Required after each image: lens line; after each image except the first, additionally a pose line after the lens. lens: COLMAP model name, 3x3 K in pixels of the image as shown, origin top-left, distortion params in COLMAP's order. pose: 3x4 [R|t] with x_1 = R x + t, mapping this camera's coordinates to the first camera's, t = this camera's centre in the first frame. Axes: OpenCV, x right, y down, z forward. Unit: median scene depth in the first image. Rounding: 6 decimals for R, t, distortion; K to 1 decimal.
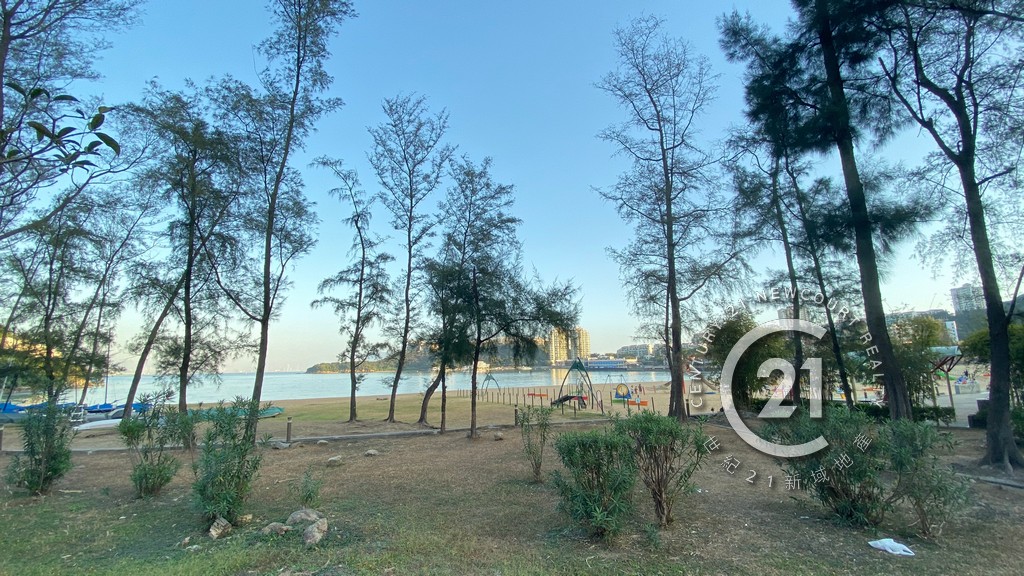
lens RADIAL K [[404.8, 0, 512.0], [0, 404.8, 288.0], [0, 0, 1]] dist [0.061059, -0.000007]
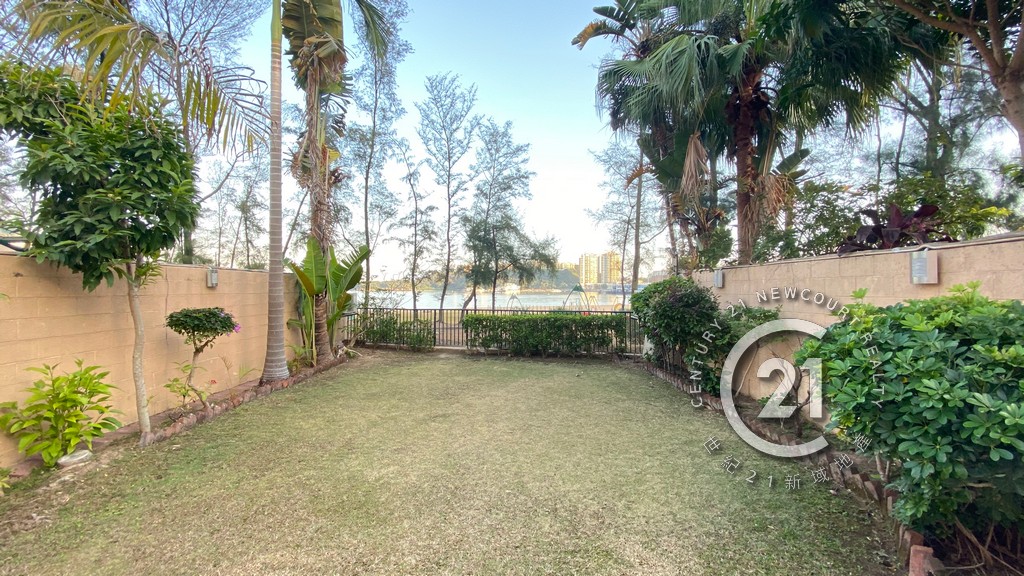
lens RADIAL K [[404.8, 0, 512.0], [0, 404.8, 288.0], [0, 0, 1]] dist [0.061059, -0.000007]
pose [[0.996797, 0.019679, -0.077512, 0.065257], [-0.004675, 0.981934, 0.189168, -0.067827], [0.079834, -0.188200, 0.978881, -0.351720]]
